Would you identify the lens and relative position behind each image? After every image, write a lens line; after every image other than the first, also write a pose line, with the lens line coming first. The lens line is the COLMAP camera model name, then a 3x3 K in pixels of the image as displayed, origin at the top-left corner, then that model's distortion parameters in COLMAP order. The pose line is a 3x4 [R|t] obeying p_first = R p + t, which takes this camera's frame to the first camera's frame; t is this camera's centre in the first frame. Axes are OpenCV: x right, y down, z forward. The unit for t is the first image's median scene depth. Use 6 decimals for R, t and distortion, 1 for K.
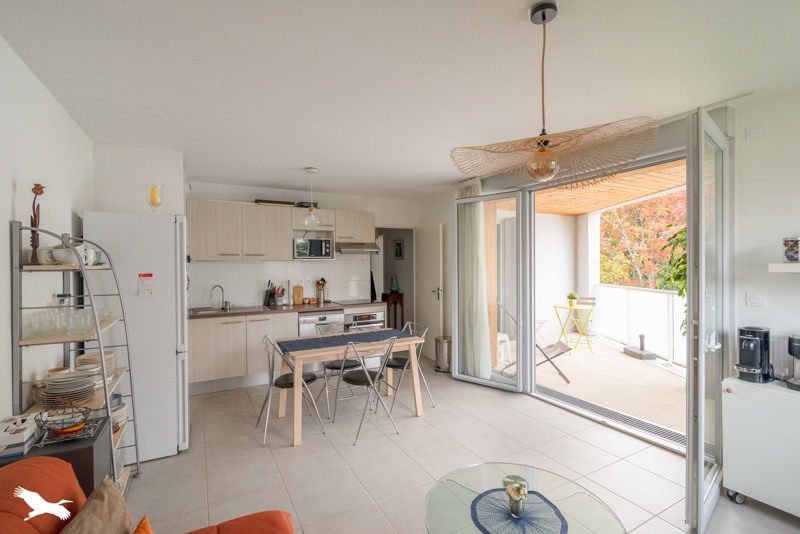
lens RADIAL K [[378.9, 0, 400.0], [0, 378.9, 267.0], [0, 0, 1]] dist [-0.001414, -0.000189]
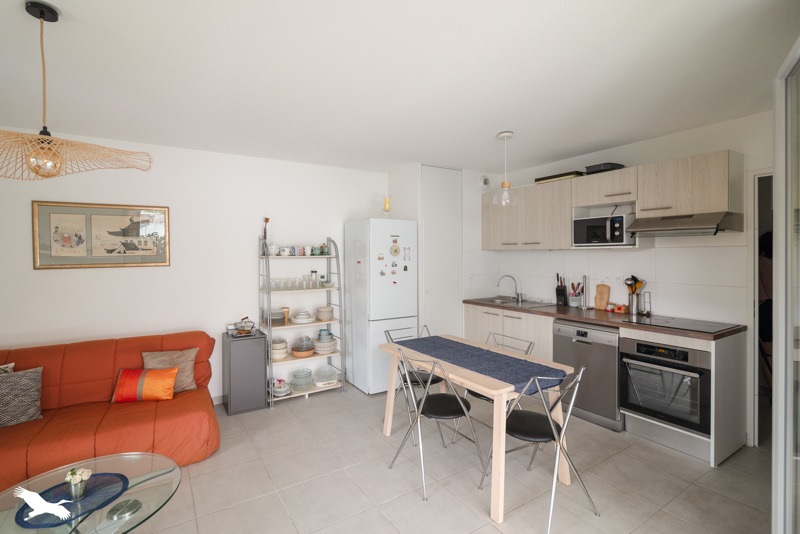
lens RADIAL K [[378.9, 0, 400.0], [0, 378.9, 267.0], [0, 0, 1]] dist [-0.001414, -0.000189]
pose [[0.055708, 0.040989, -0.997605, 0.438242], [-0.000794, 0.999158, 0.041008, -0.012228], [0.998447, -0.001493, 0.055693, 0.601985]]
